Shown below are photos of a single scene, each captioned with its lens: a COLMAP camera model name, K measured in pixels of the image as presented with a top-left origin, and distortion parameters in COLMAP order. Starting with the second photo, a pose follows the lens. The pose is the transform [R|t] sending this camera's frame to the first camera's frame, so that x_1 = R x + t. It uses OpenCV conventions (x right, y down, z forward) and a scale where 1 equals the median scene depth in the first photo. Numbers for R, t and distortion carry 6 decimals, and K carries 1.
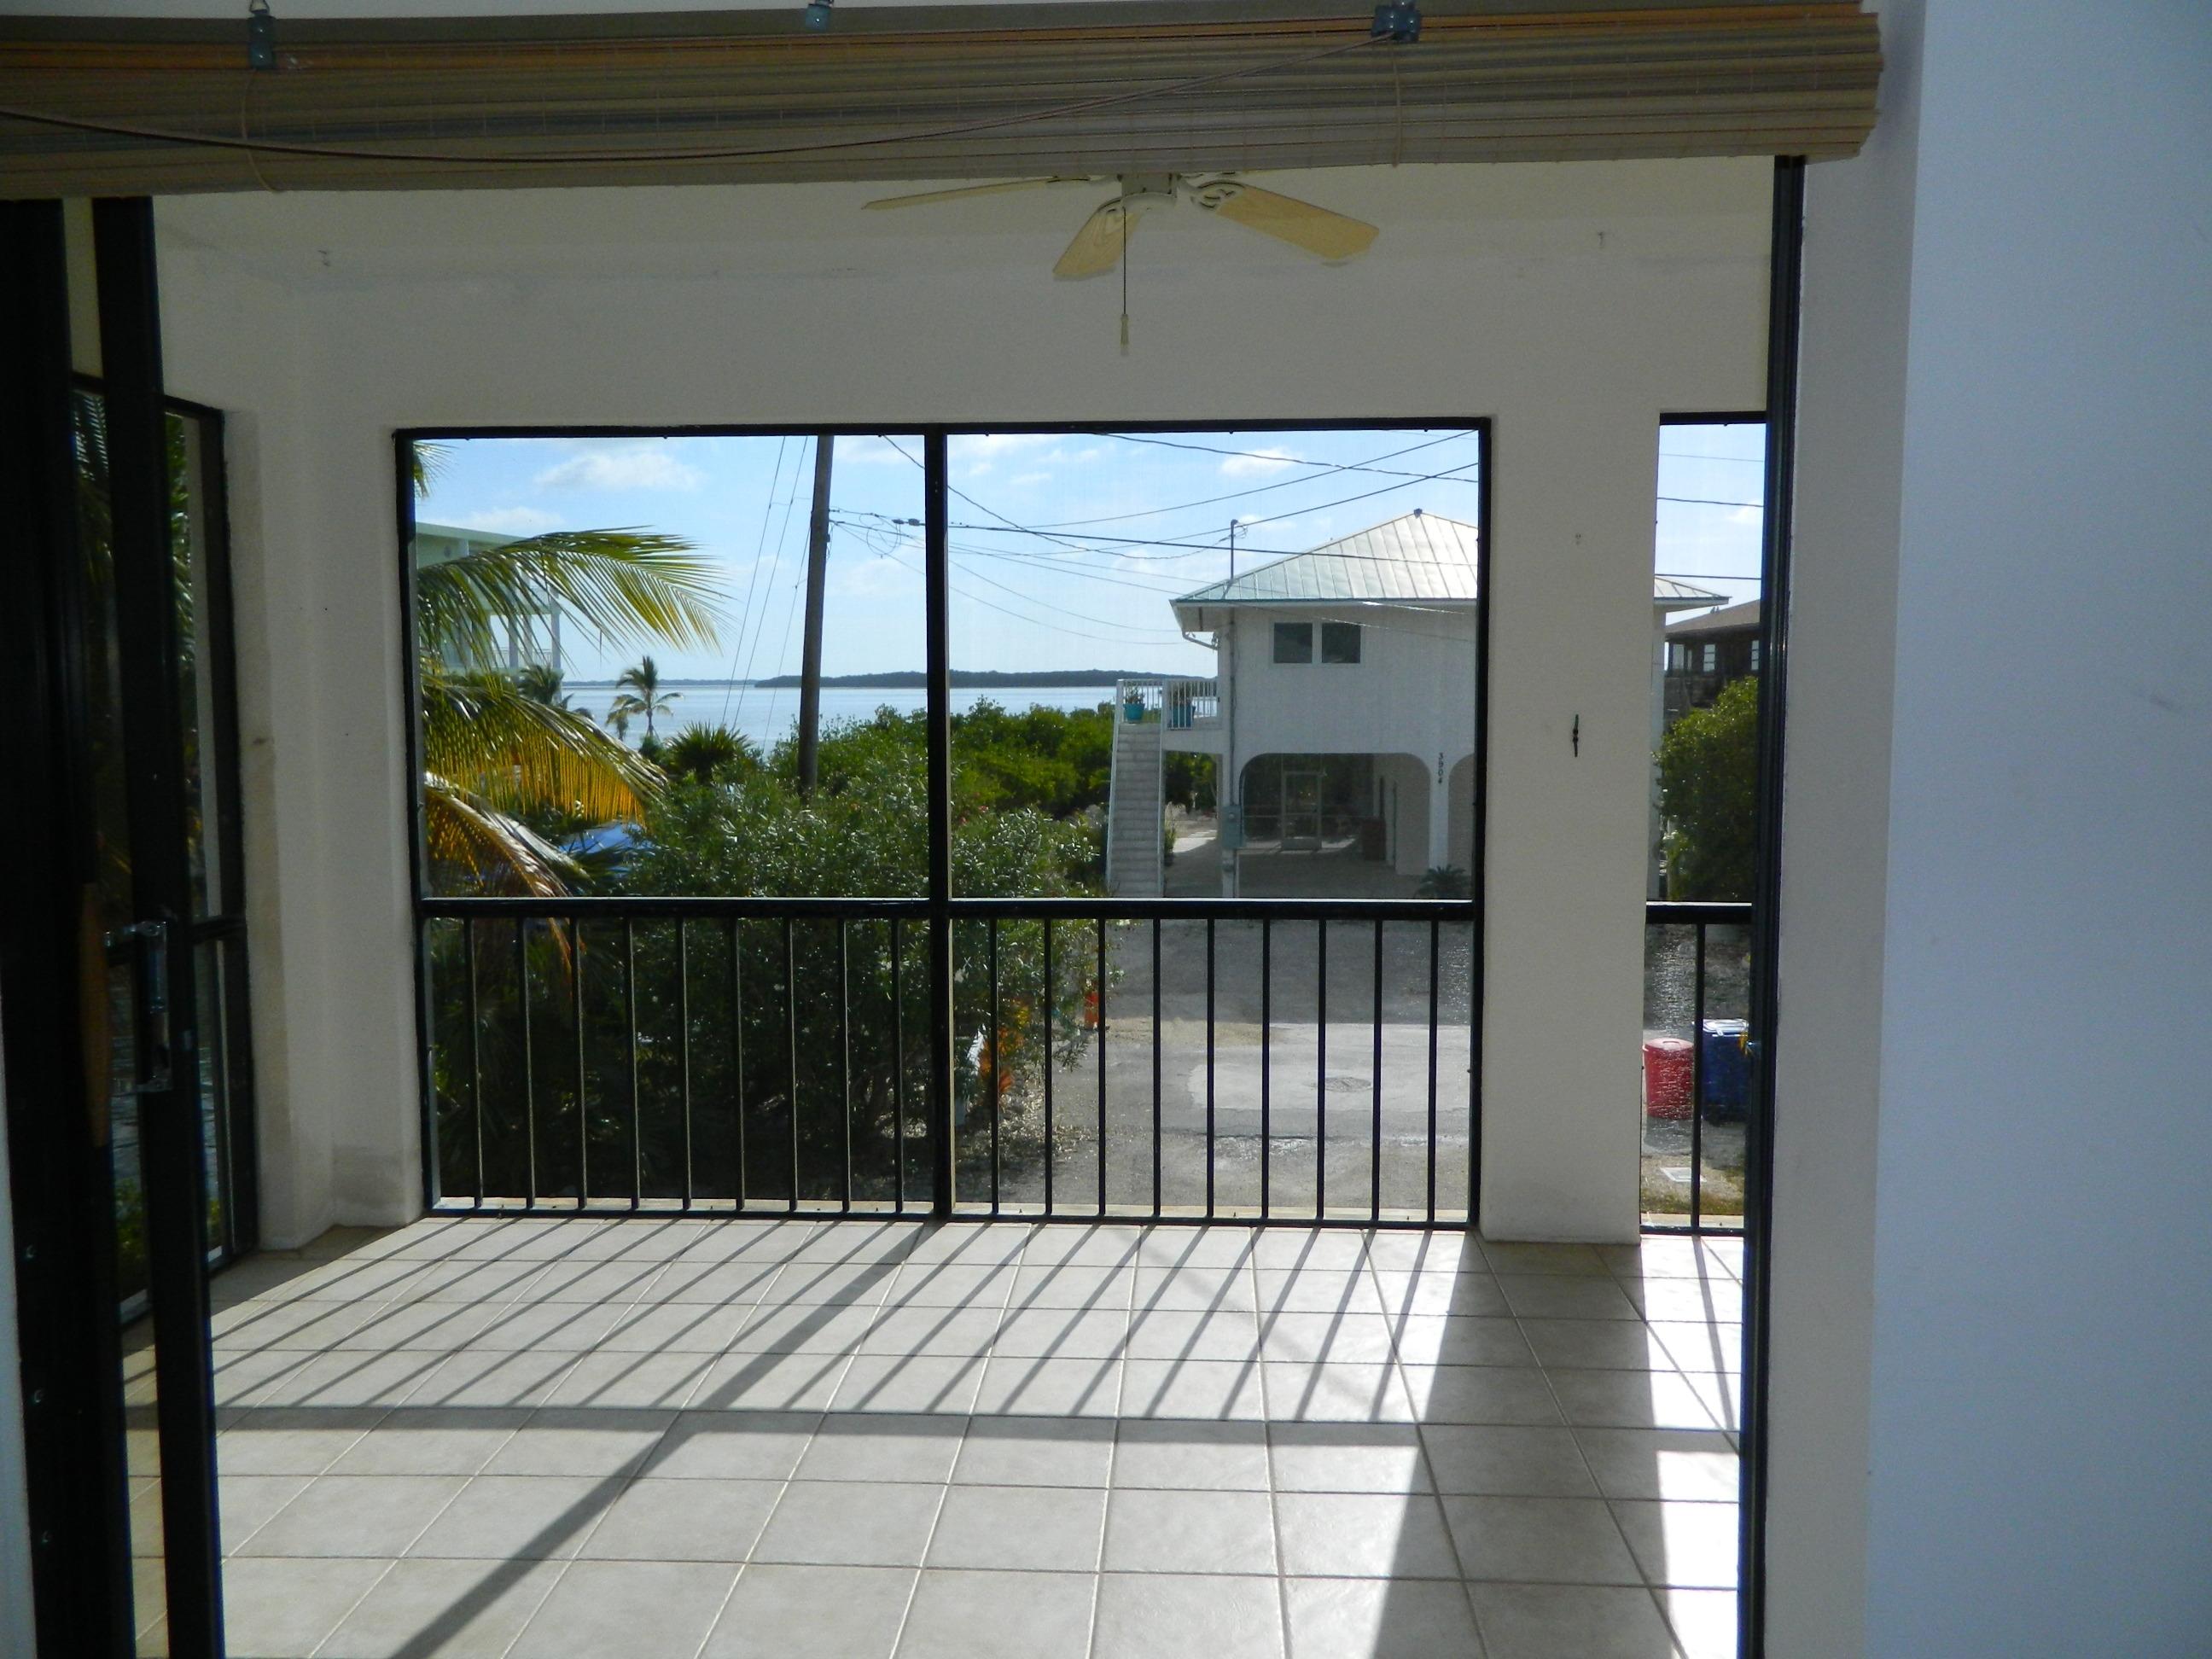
lens RADIAL K [[1663.5, 0, 1089.3], [0, 1663.5, 802.8], [0, 0, 1]] dist [0.025037, -0.013648]
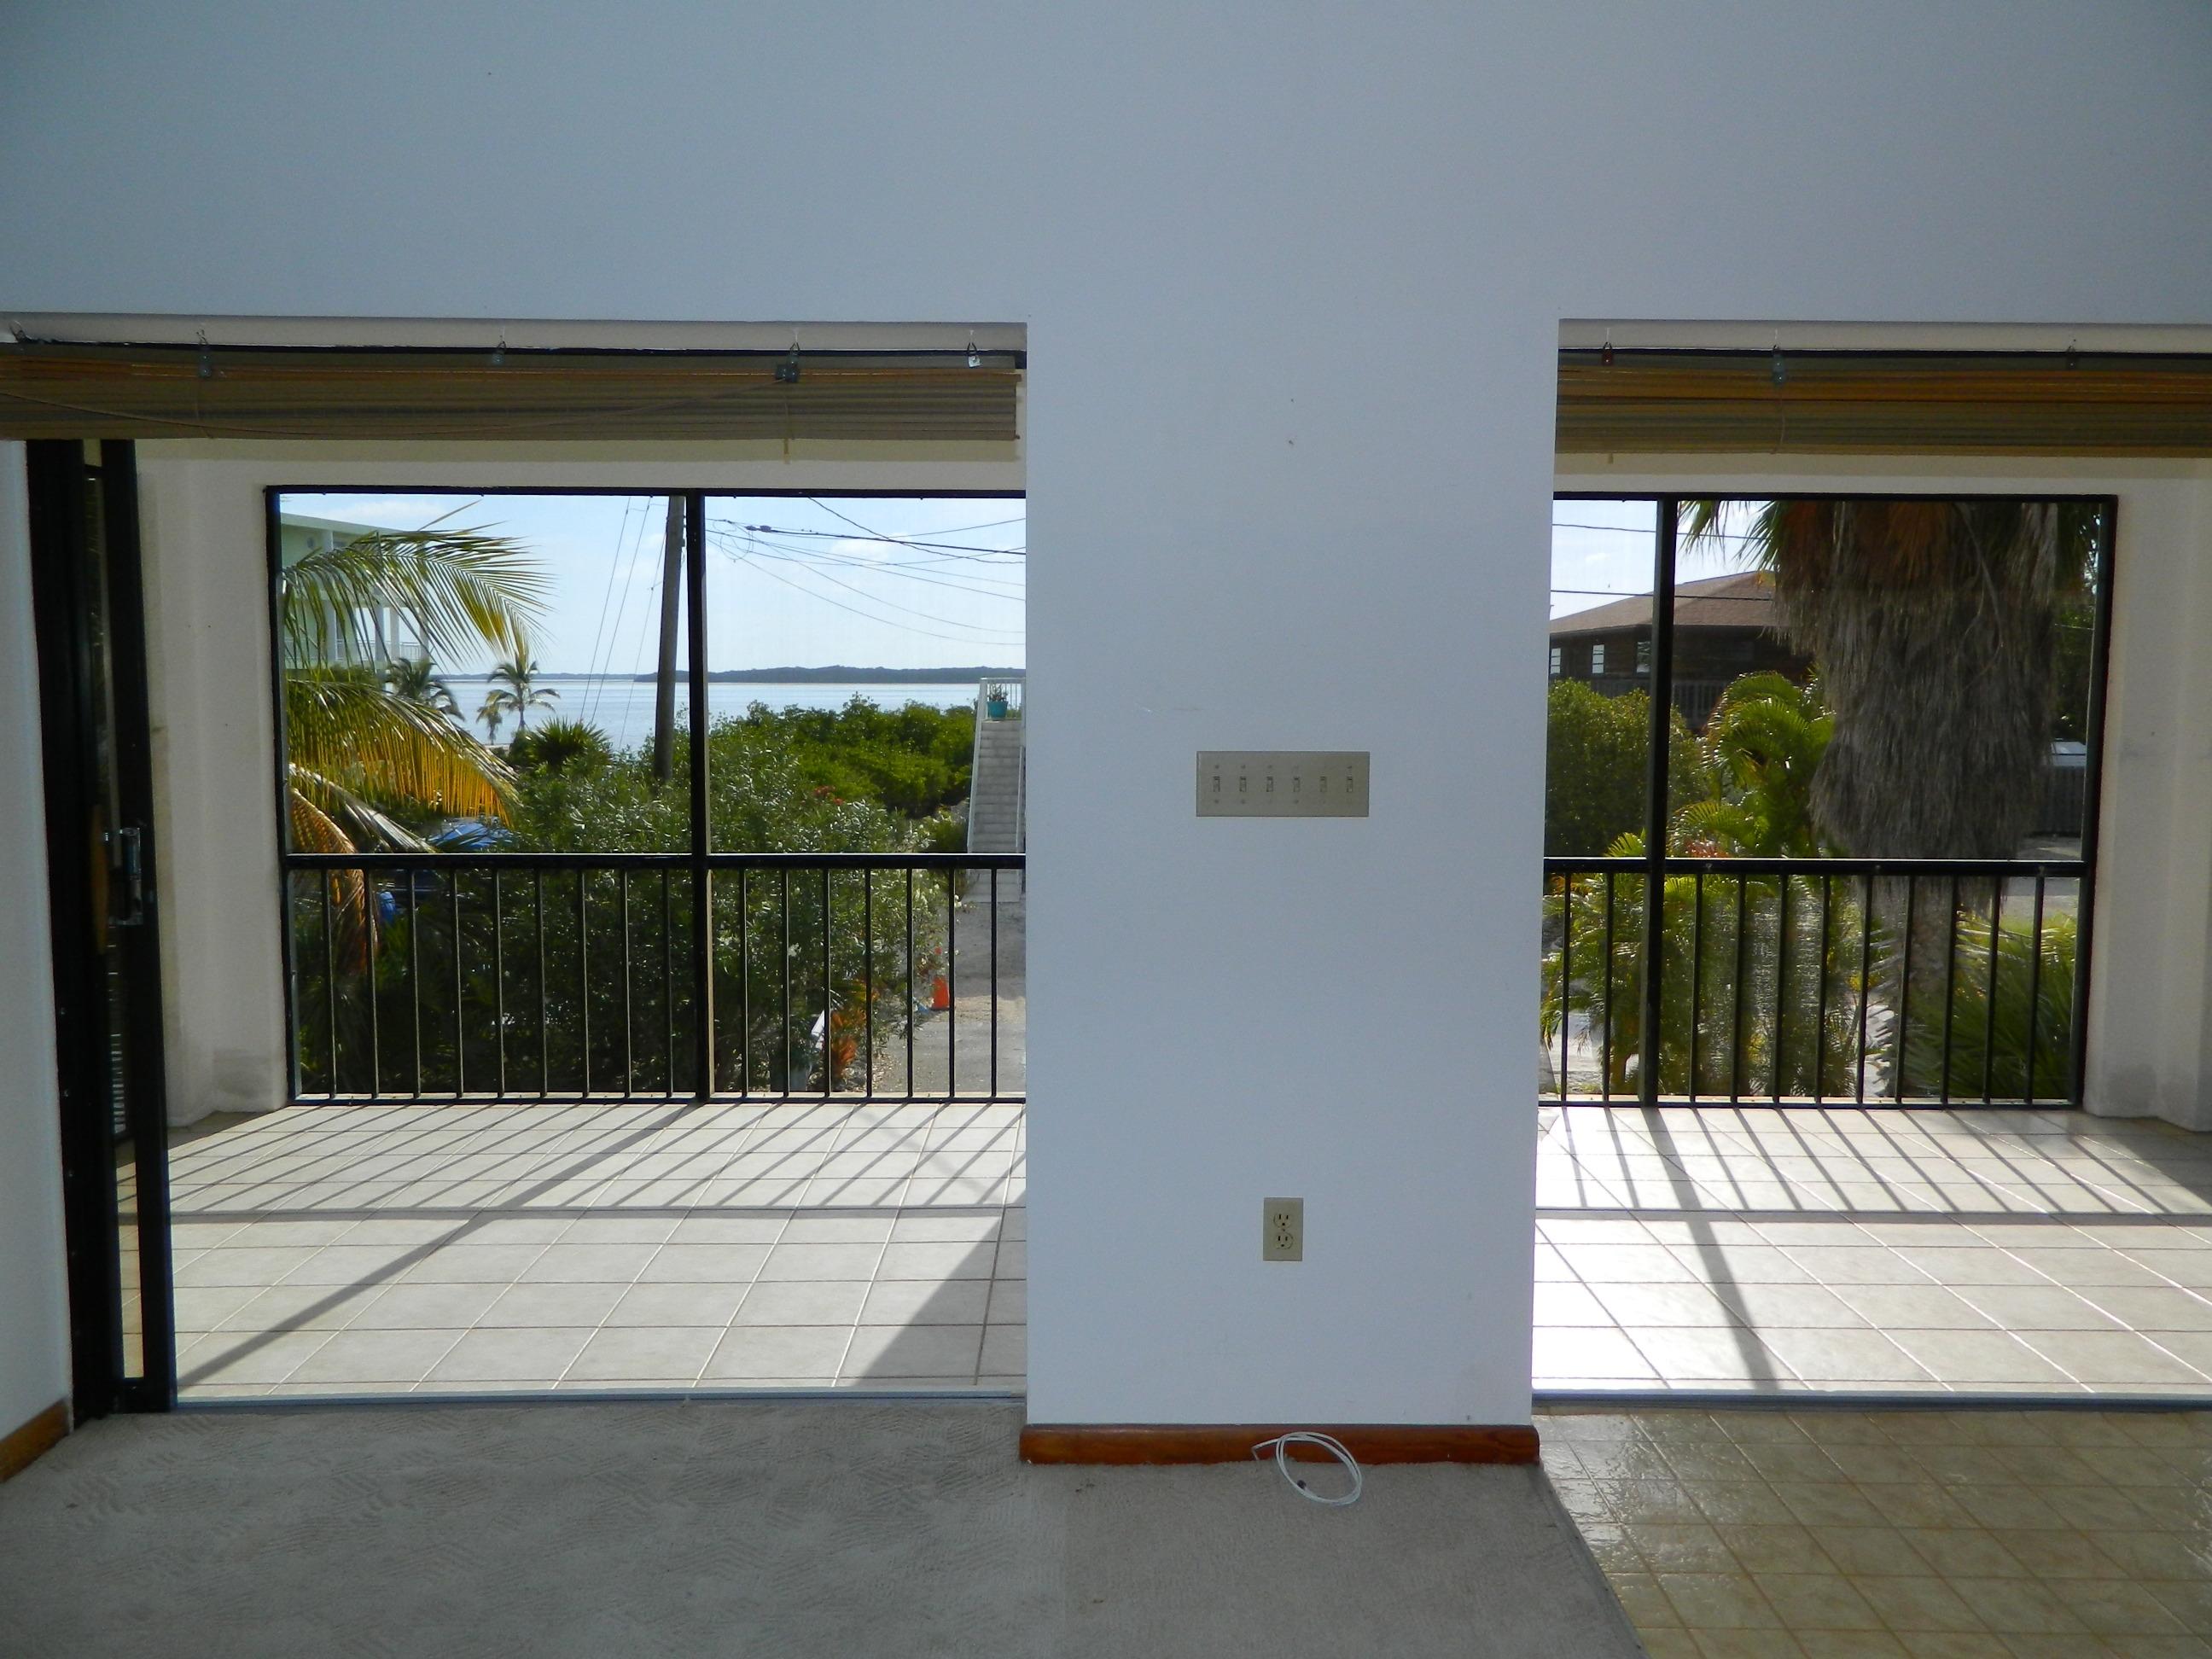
lens RADIAL K [[1663.5, 0, 1089.3], [0, 1663.5, 802.8], [0, 0, 1]] dist [0.025037, -0.013648]
pose [[0.997633, 0.000857, 0.068763, 0.039932], [-0.000962, 0.999998, 0.001491, 0.005036], [-0.068762, -0.001554, 0.997632, -0.101765]]
